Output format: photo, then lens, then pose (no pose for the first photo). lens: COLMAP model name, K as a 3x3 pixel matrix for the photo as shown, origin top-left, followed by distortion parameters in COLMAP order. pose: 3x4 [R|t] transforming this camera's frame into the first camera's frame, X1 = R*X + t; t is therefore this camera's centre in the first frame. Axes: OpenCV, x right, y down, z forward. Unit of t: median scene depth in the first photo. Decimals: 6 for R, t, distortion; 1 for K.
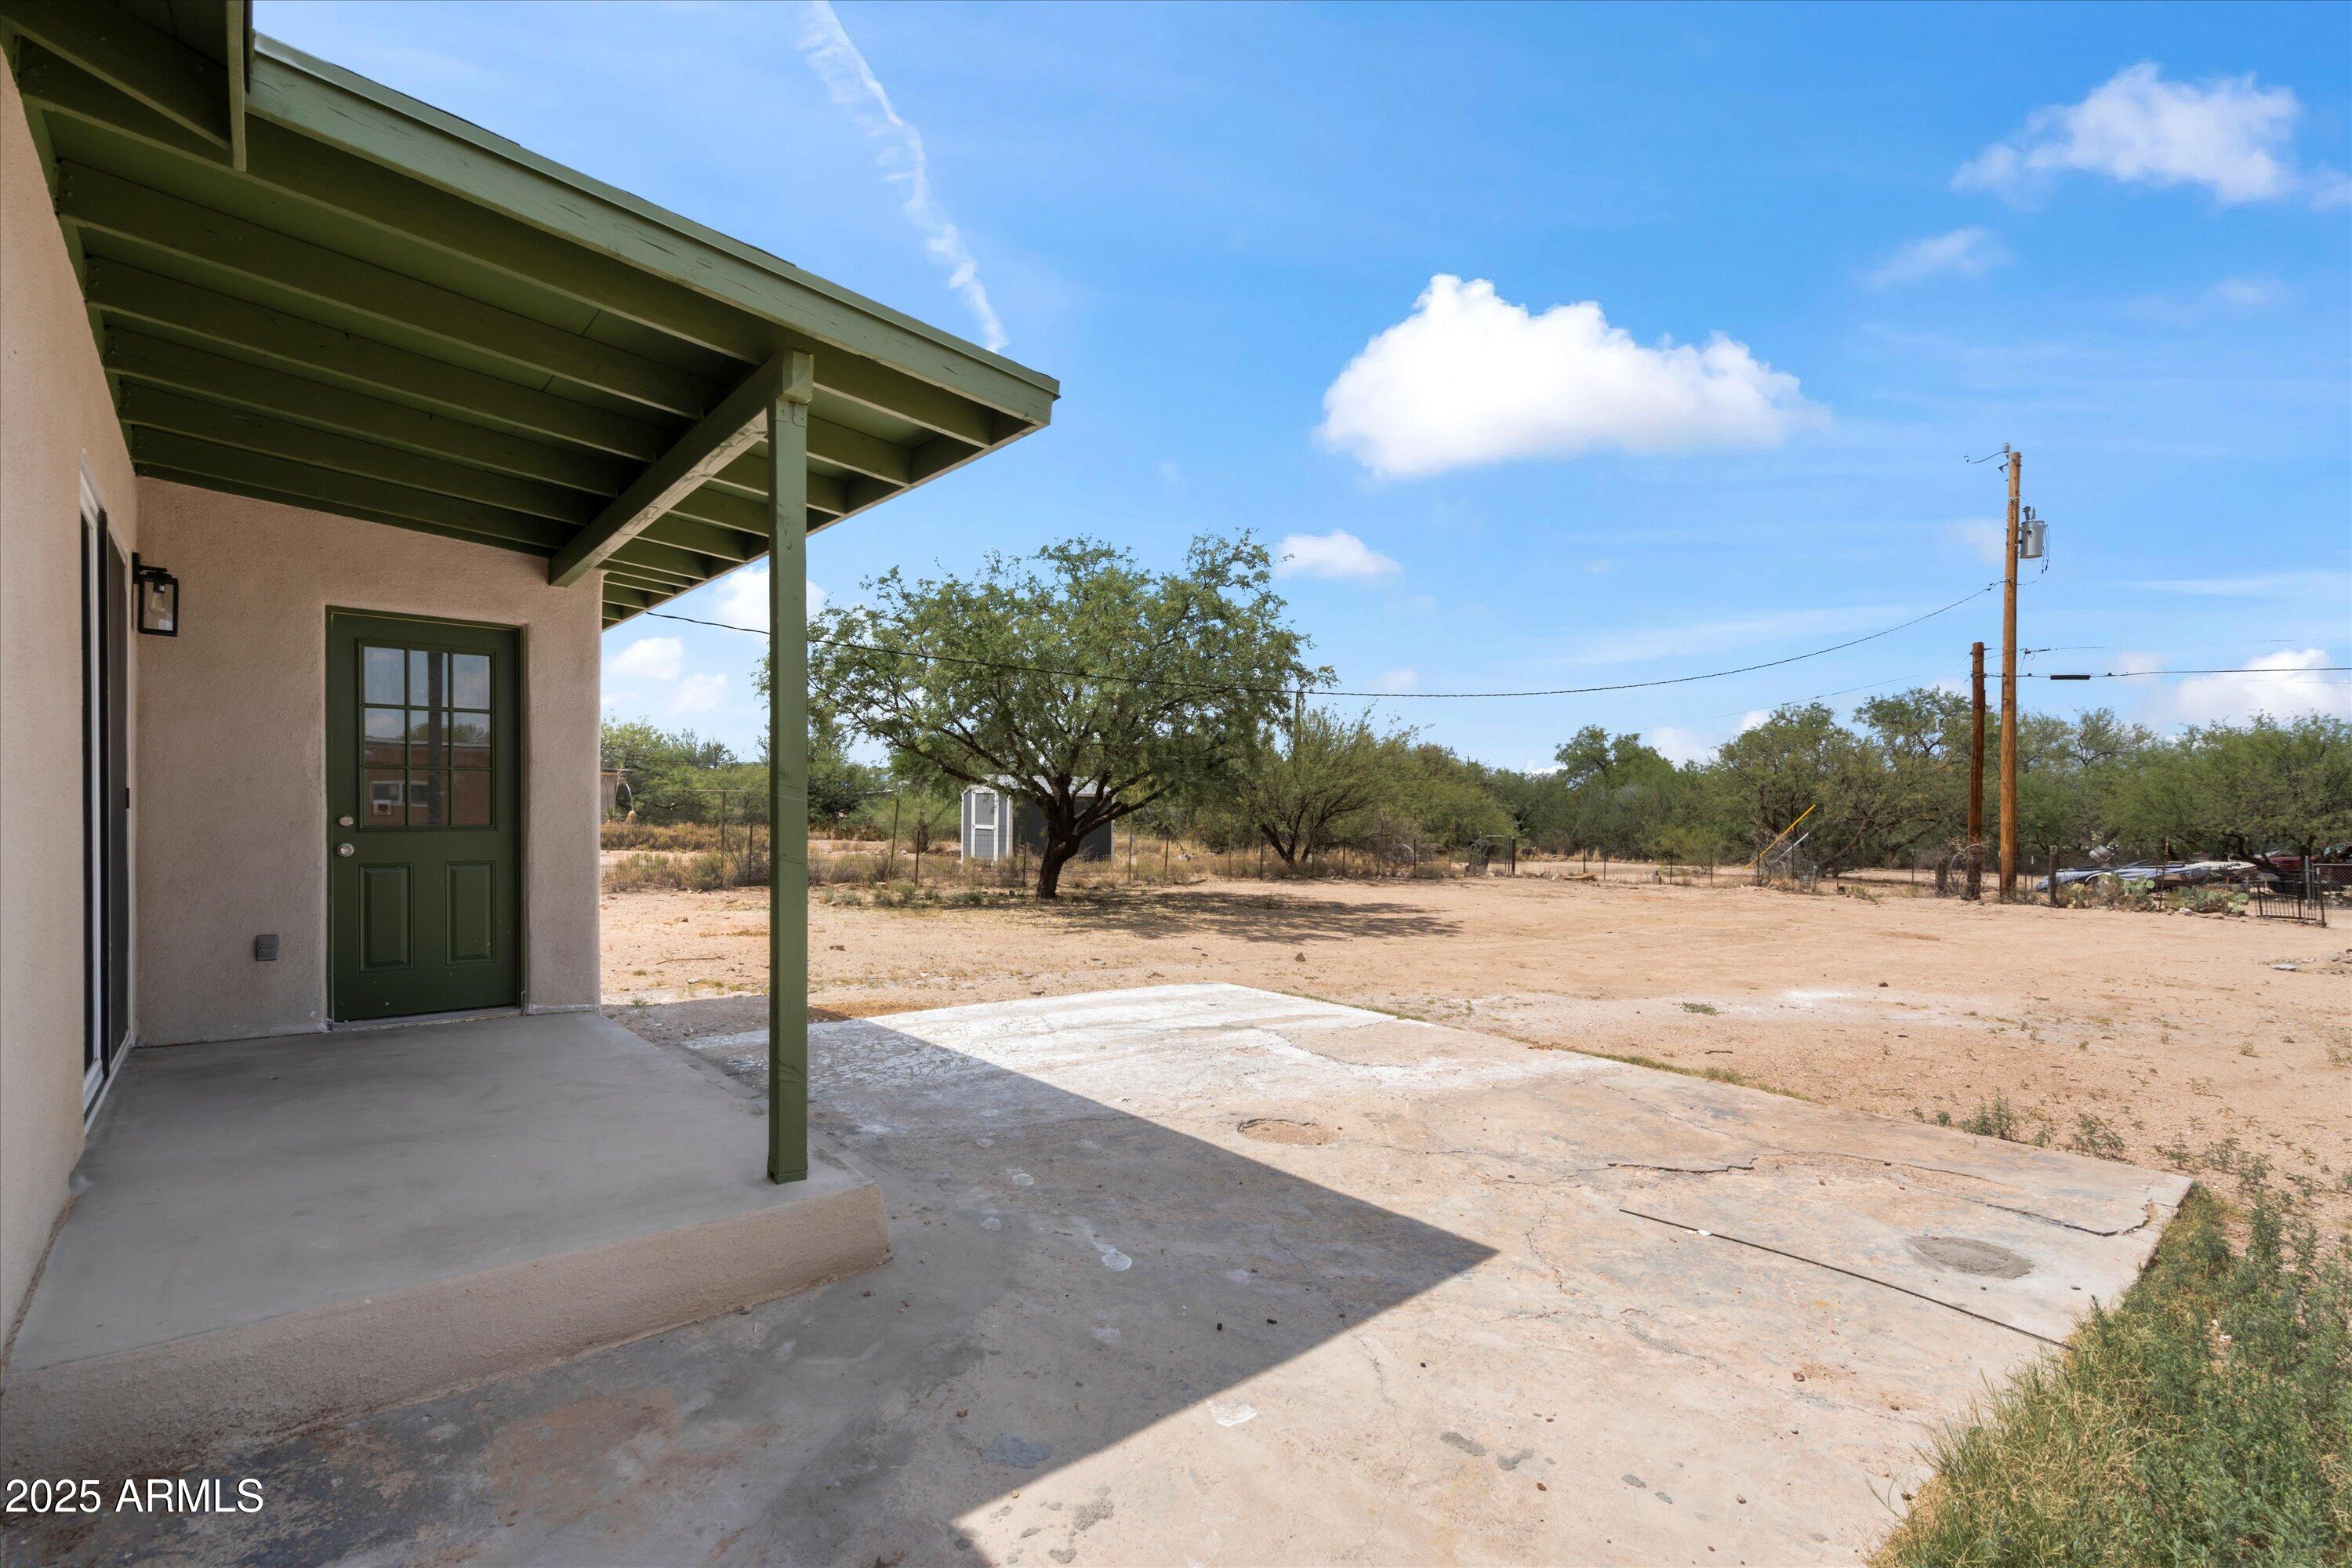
lens RADIAL K [[1083.4, 0, 1184.5], [0, 1083.4, 802.3], [0, 0, 1]] dist [-0.001061, 0.000344]
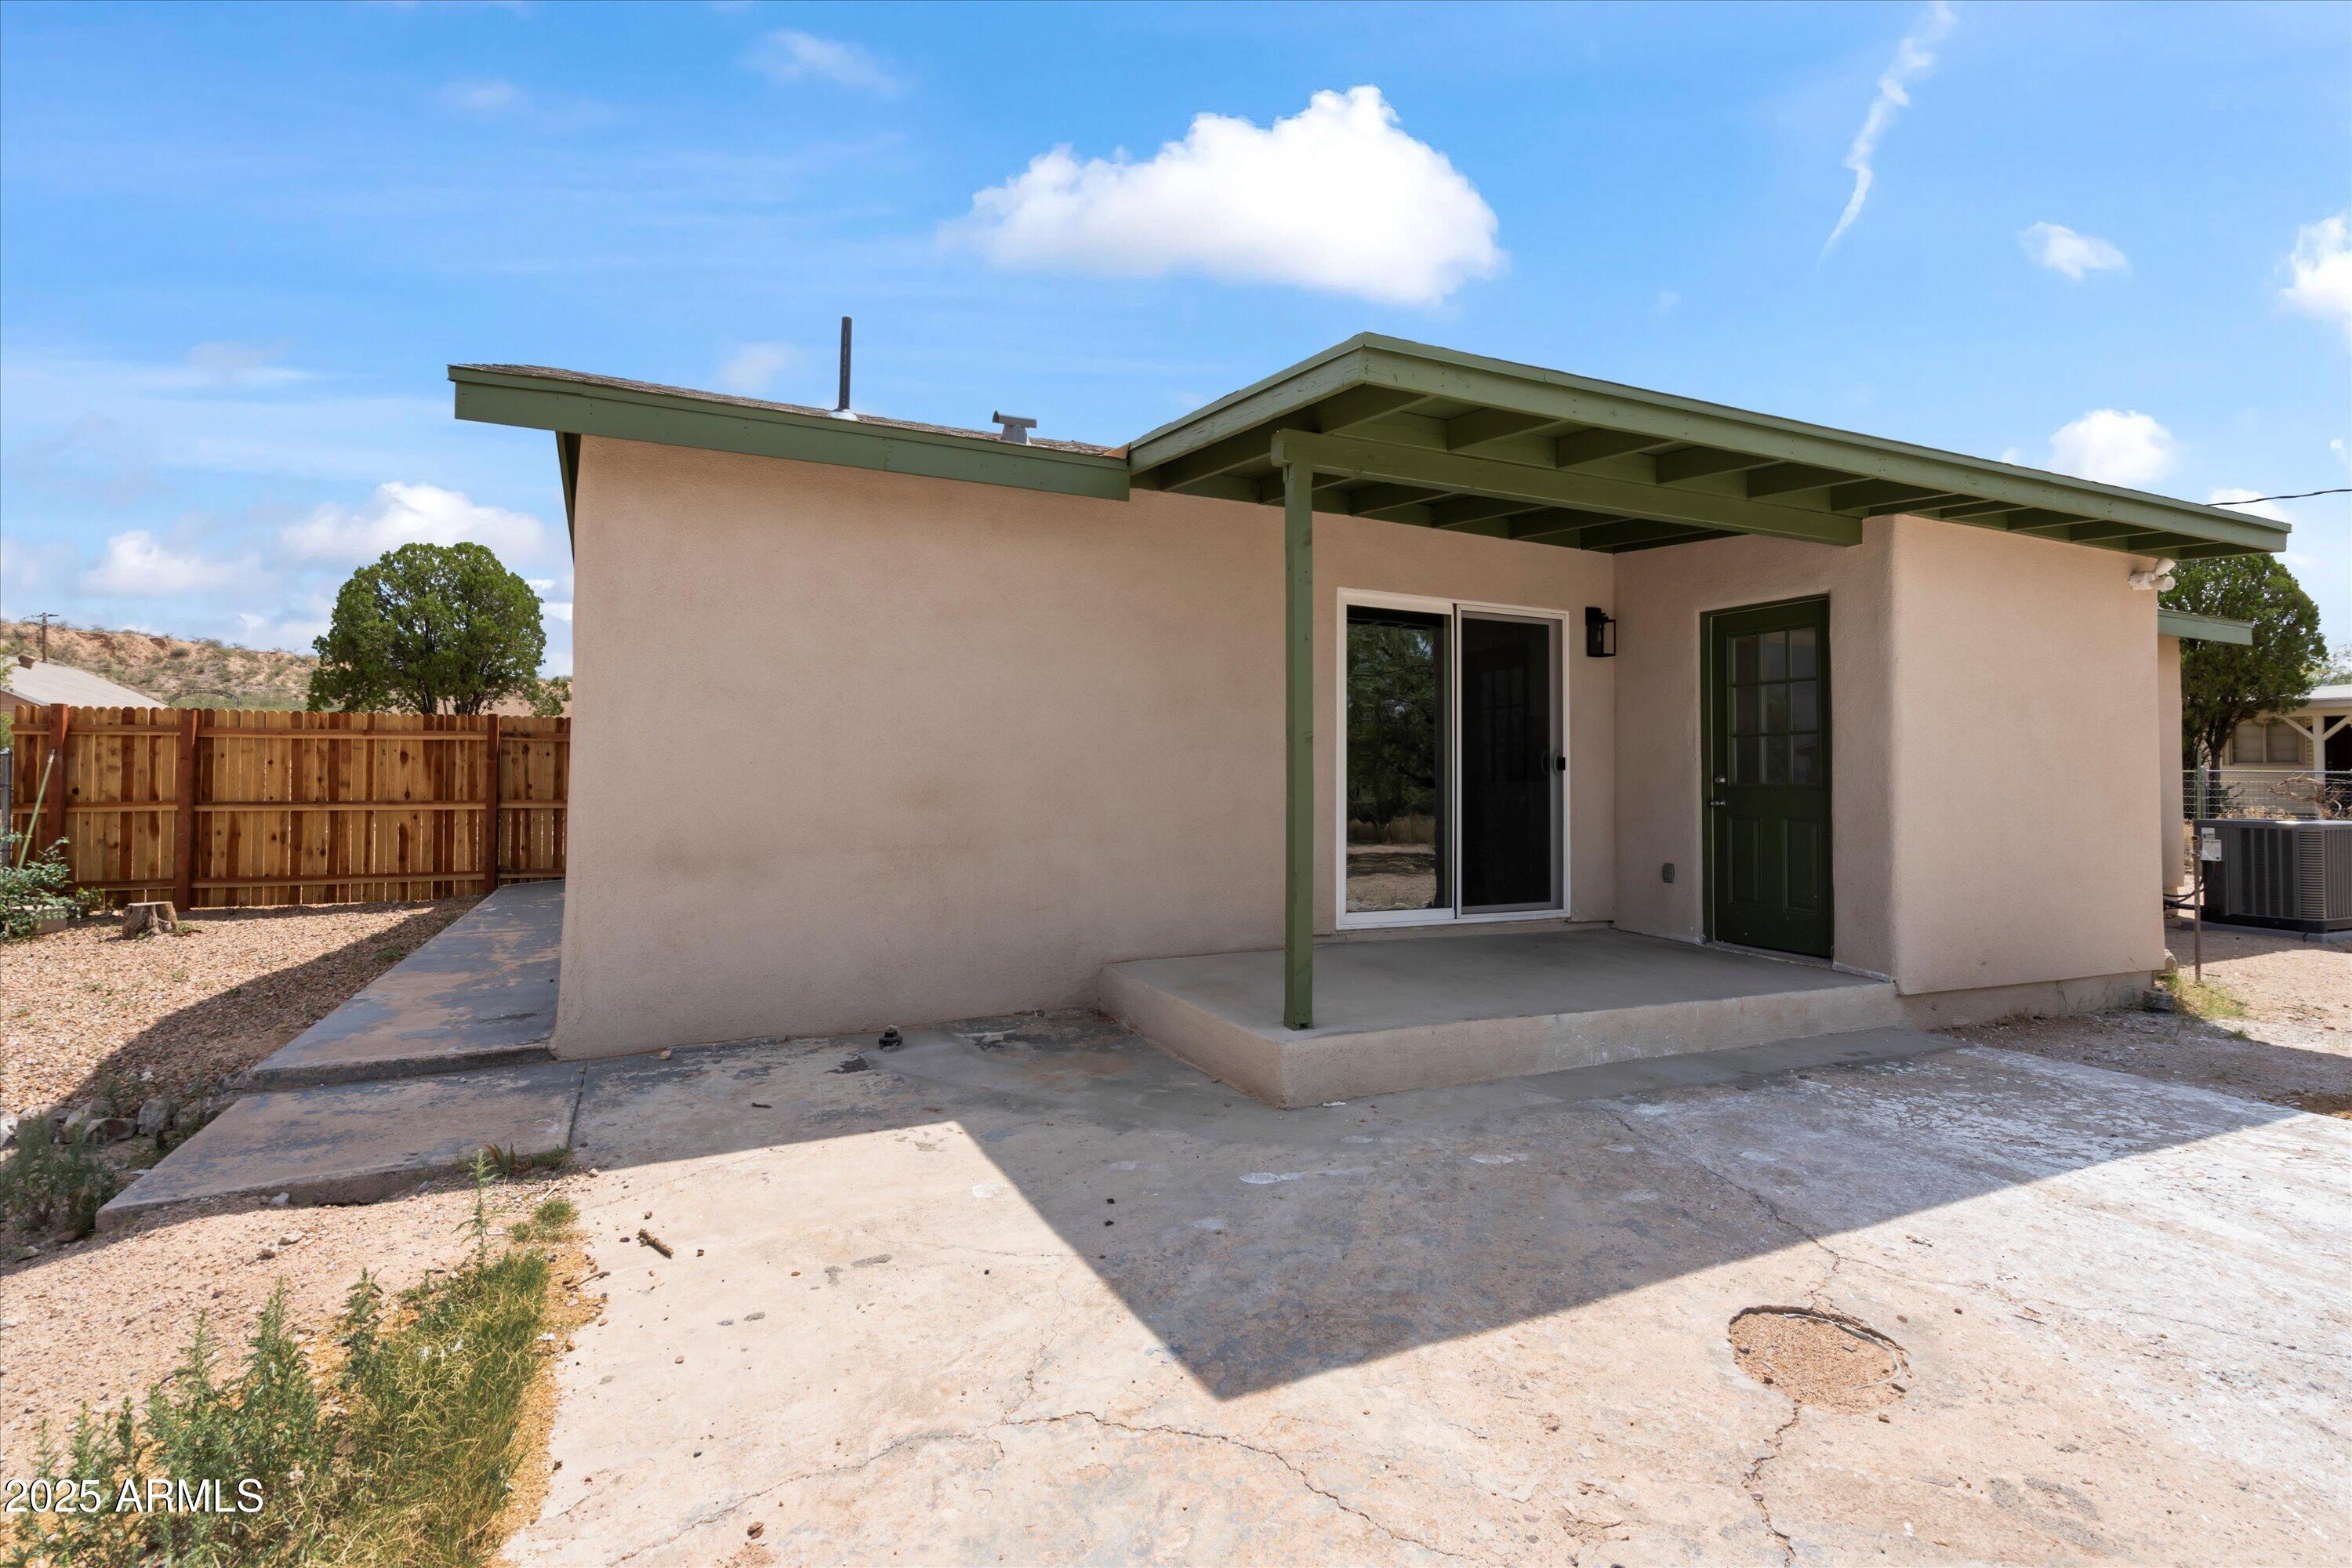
lens RADIAL K [[1083.4, 0, 1182.4], [0, 1083.4, 767.7], [0, 0, 1]] dist [-0.001061, 0.000344]
pose [[-0.265315, -0.018996, -0.963975, 0.737197], [-0.002238, 0.999815, -0.019086, 0.034526], [0.964159, -0.002906, -0.265308, 0.909365]]
